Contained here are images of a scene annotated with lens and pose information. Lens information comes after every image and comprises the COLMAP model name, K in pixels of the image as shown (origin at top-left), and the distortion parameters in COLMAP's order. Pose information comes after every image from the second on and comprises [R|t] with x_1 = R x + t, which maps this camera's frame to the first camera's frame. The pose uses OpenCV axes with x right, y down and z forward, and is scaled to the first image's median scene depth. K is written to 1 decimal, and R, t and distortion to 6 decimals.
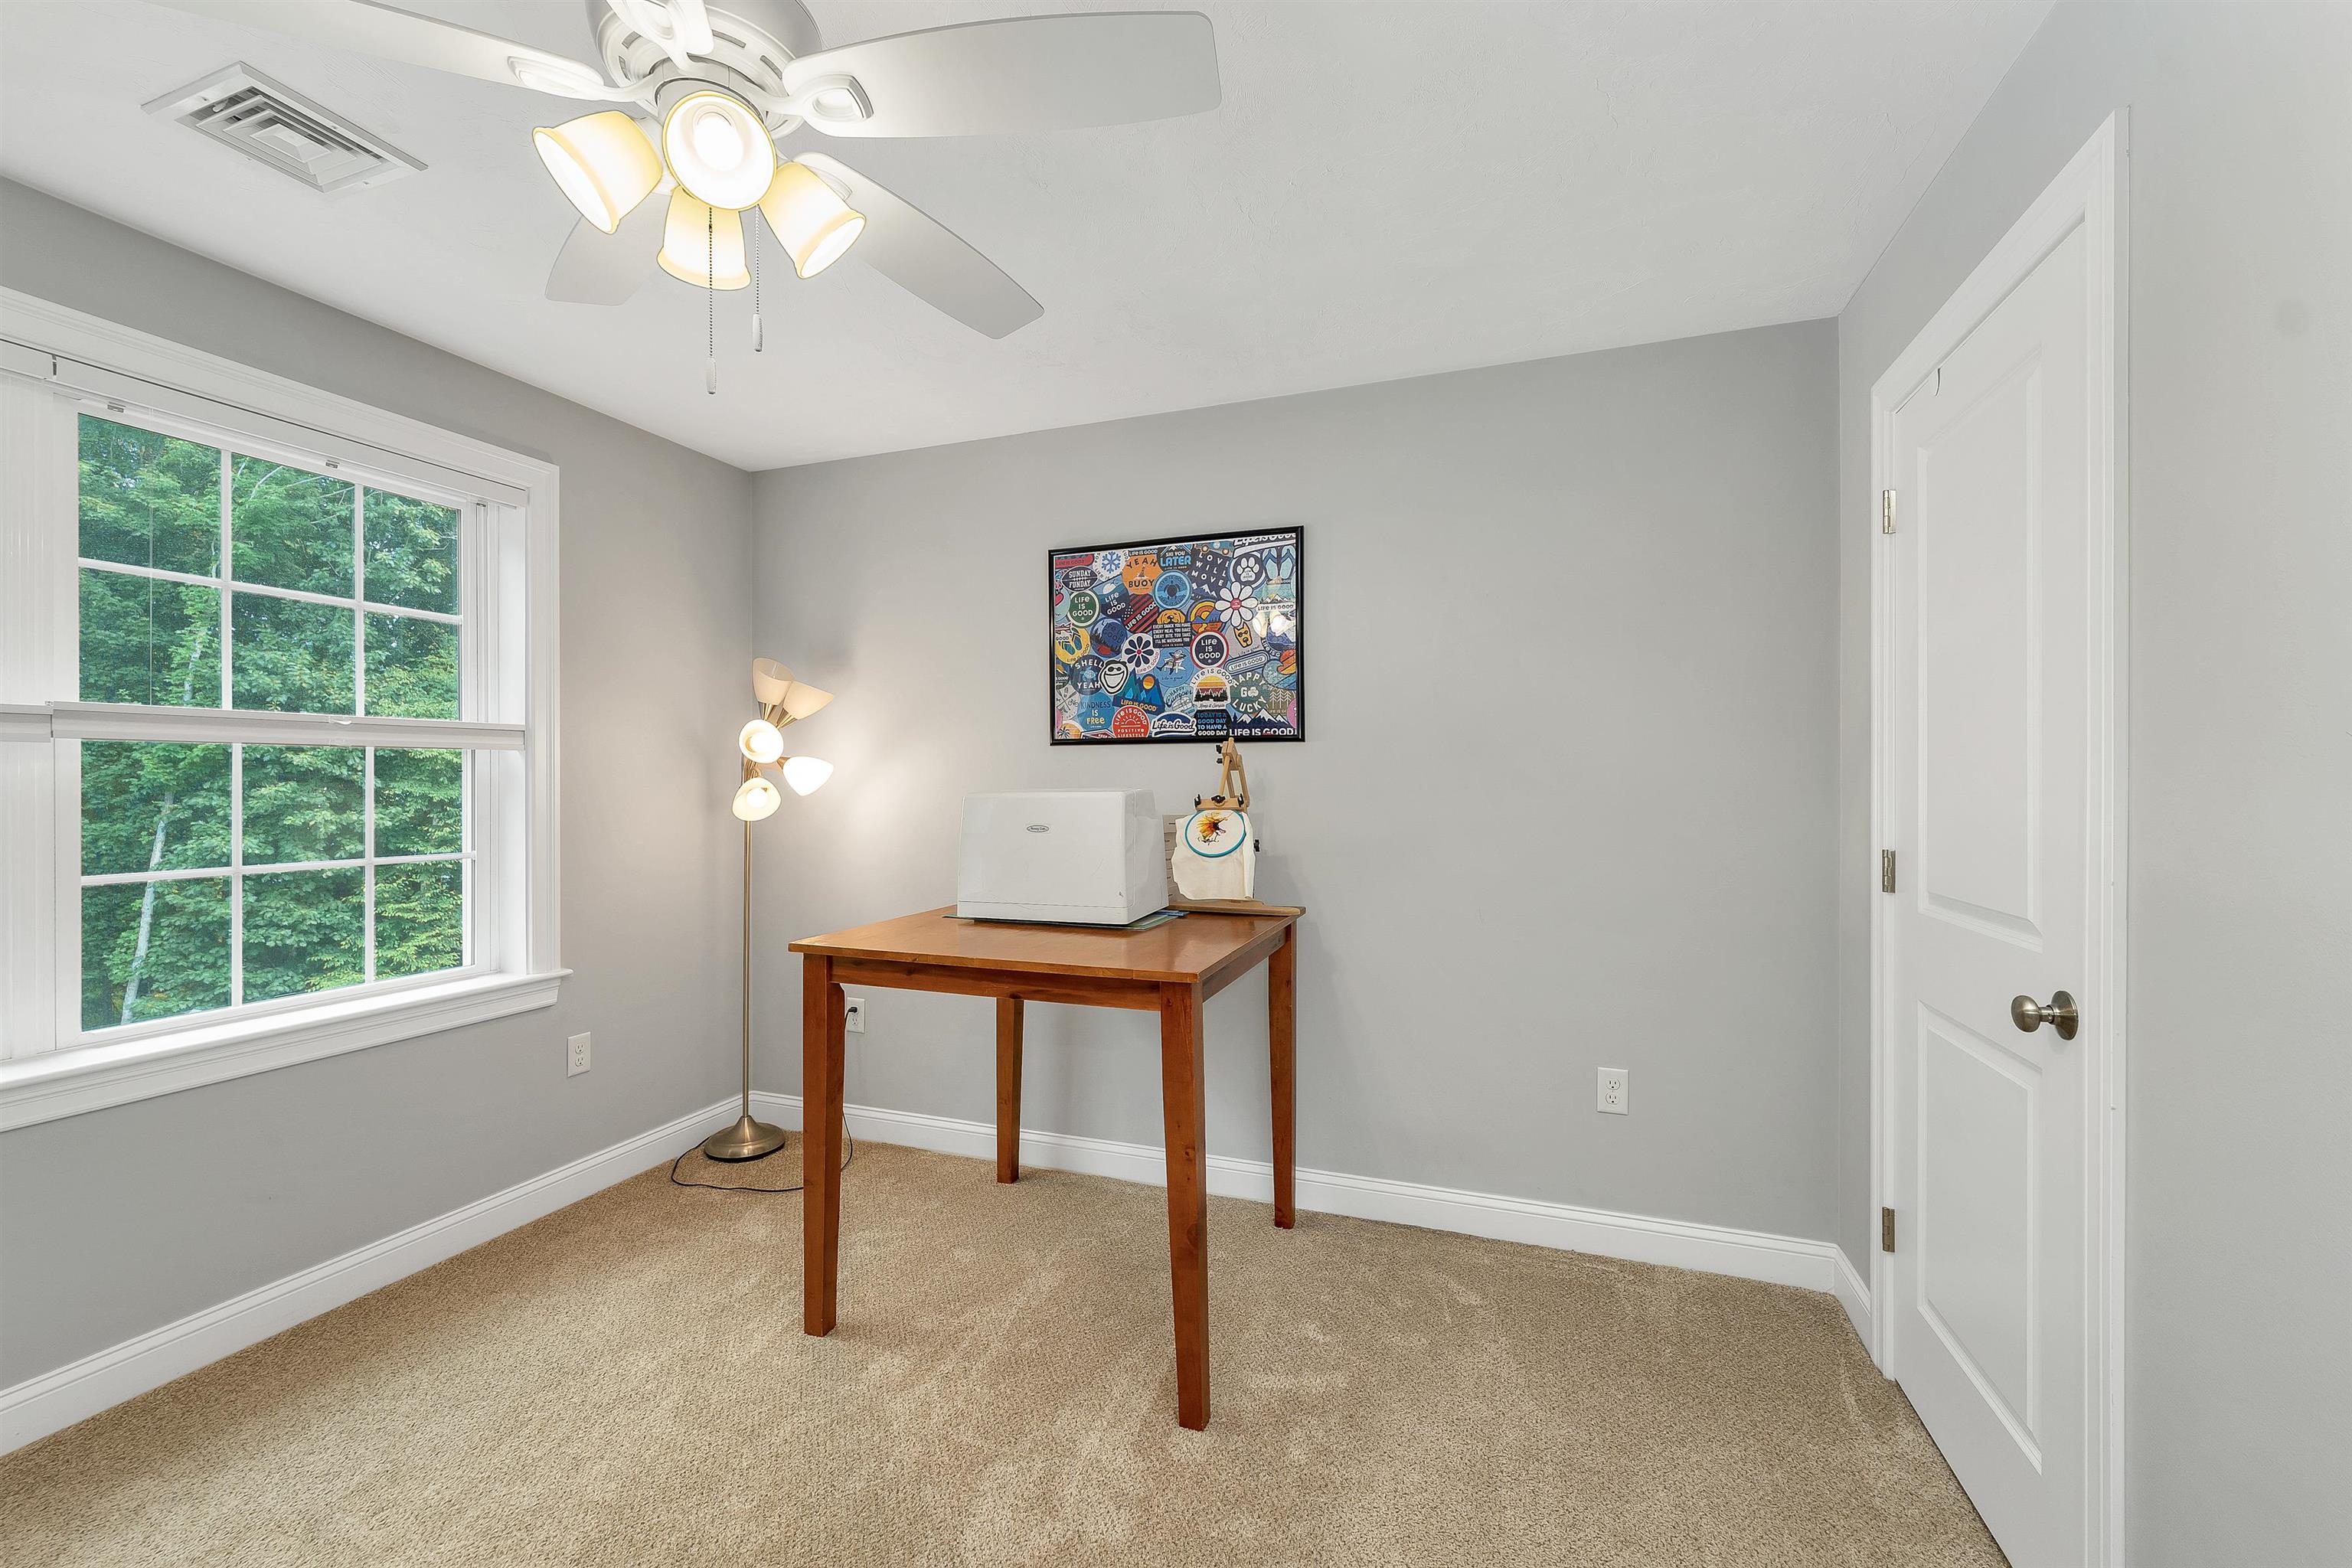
lens RADIAL K [[855.0, 0, 1172.1], [0, 855.0, 786.9], [0, 0, 1]] dist [-0.000496, -0.000023]
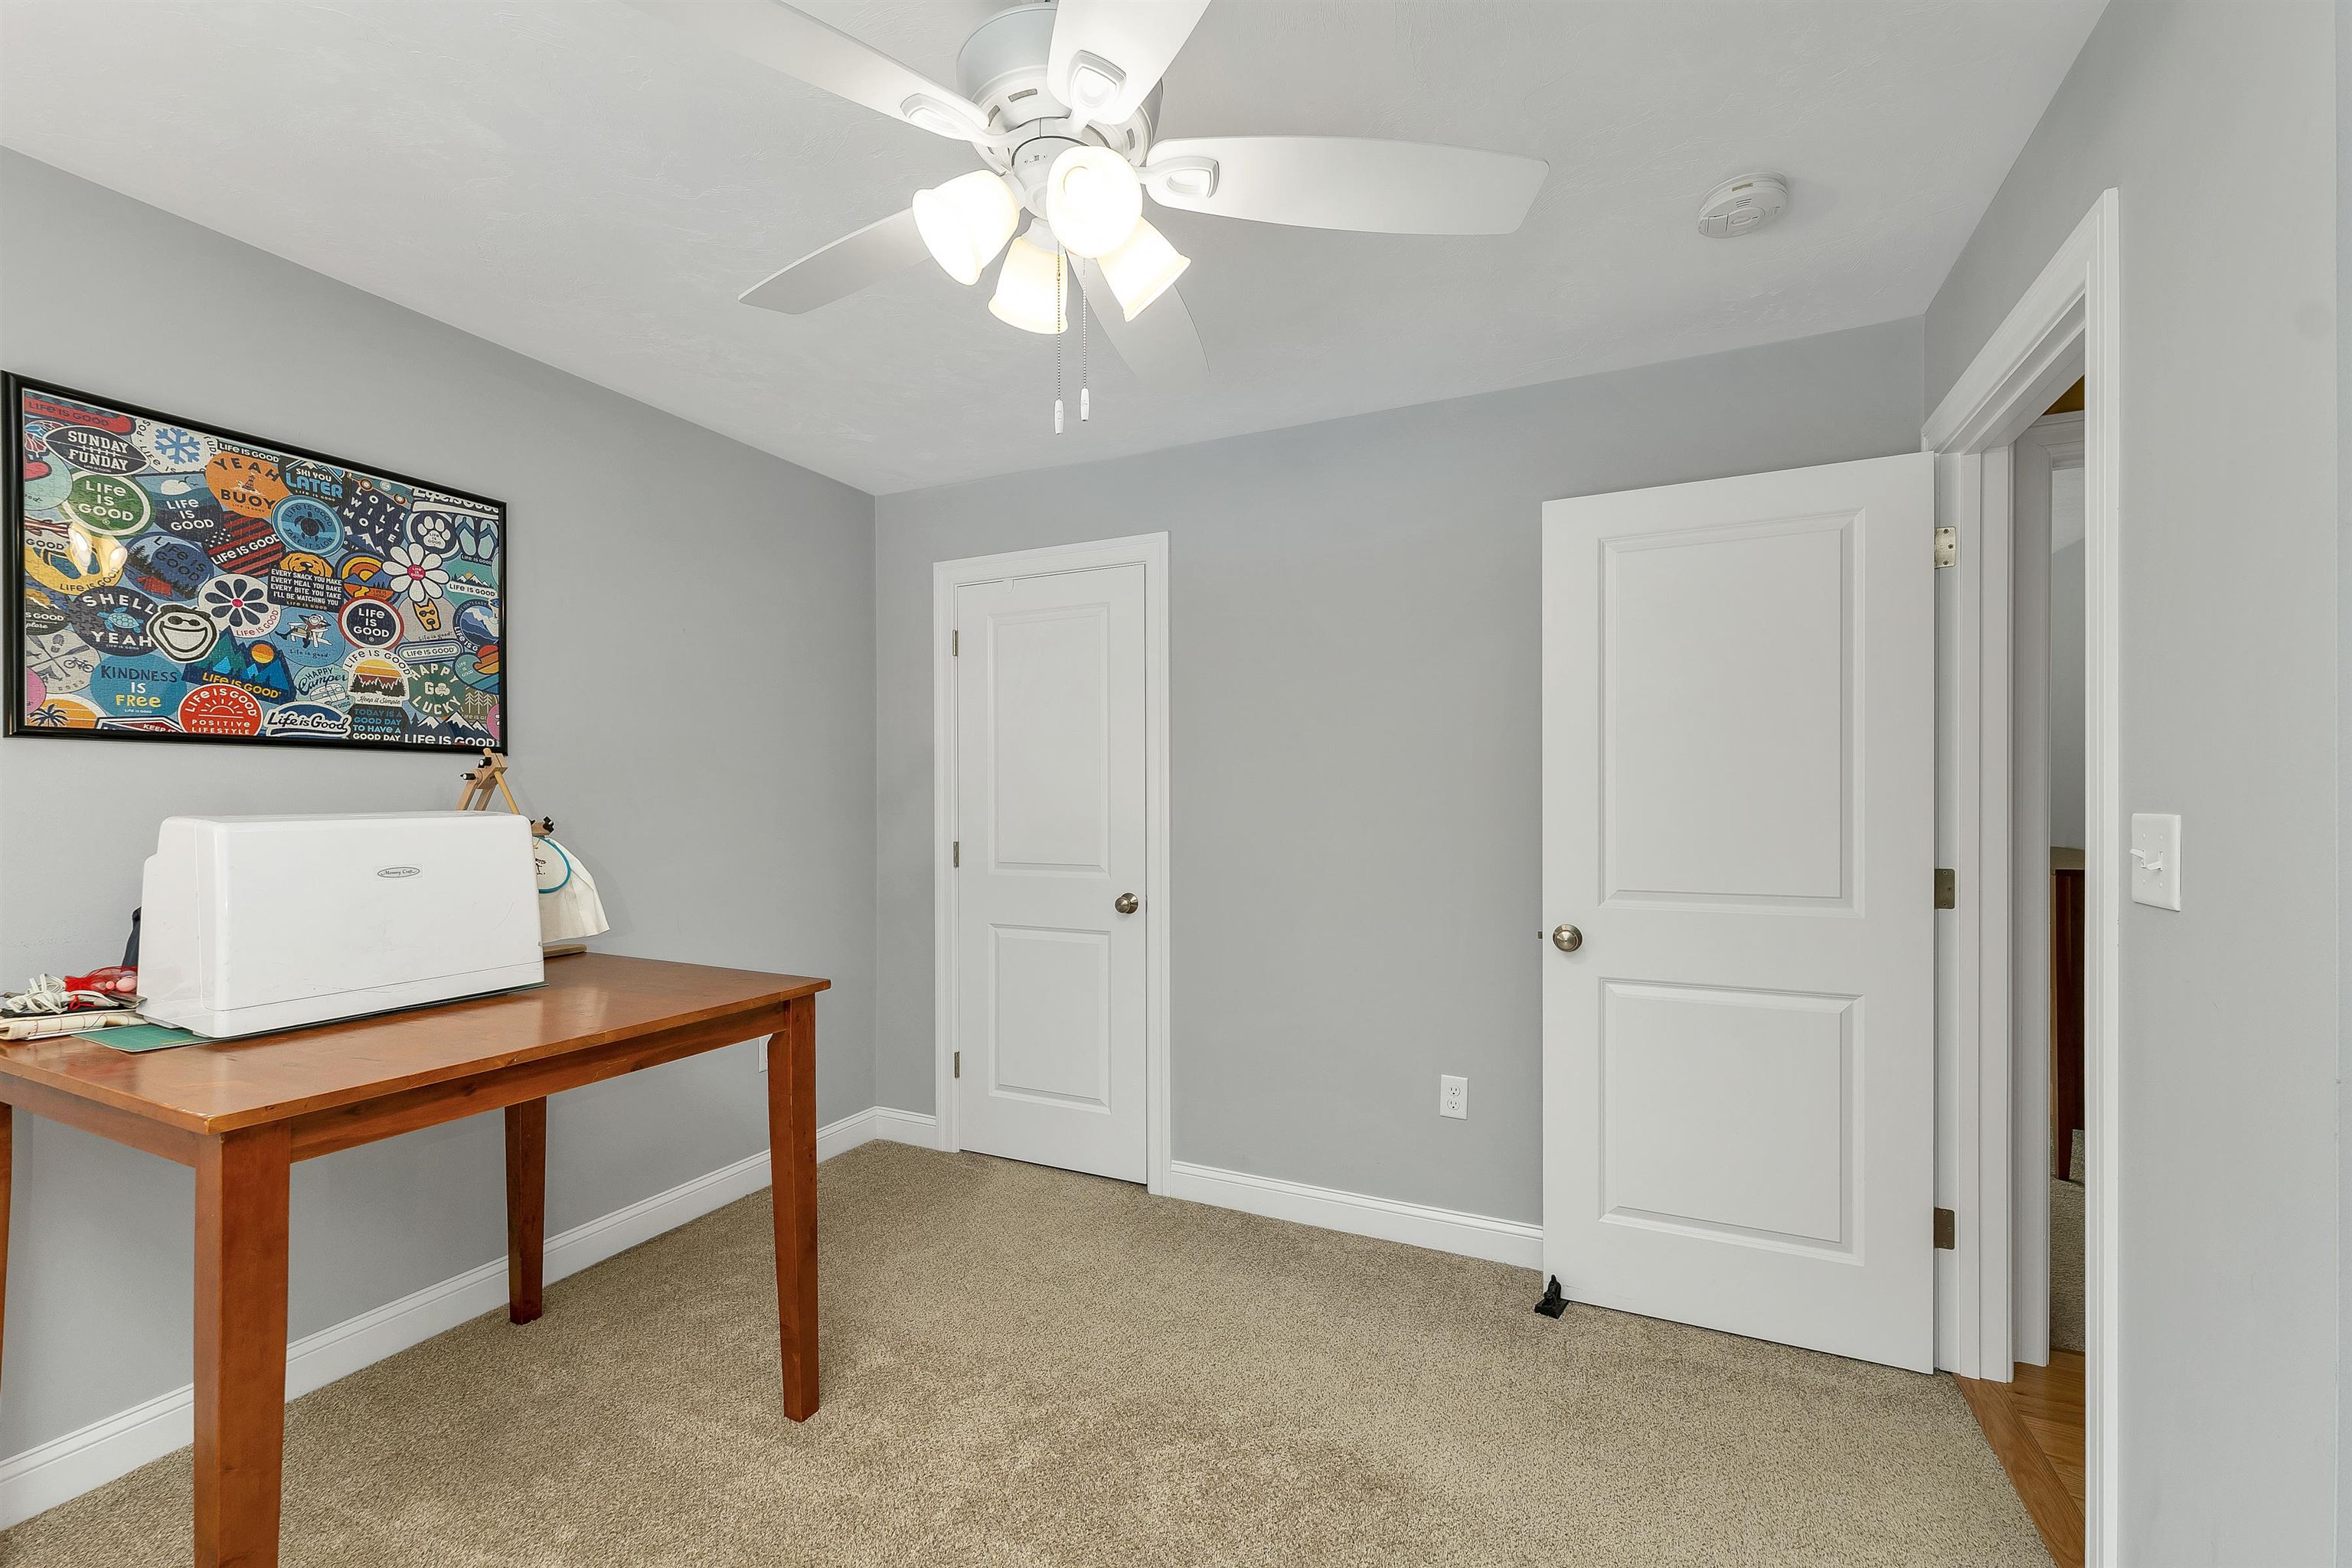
lens RADIAL K [[988.3, 0, 1165.5], [0, 988.3, 797.3], [0, 0, 1]] dist [0.001730, -0.000026]
pose [[0.121224, 0.000404, 0.992625, -0.716253], [0.002064, 0.999998, -0.000659, -0.008943], [-0.992623, 0.002128, 0.121223, 0.218227]]
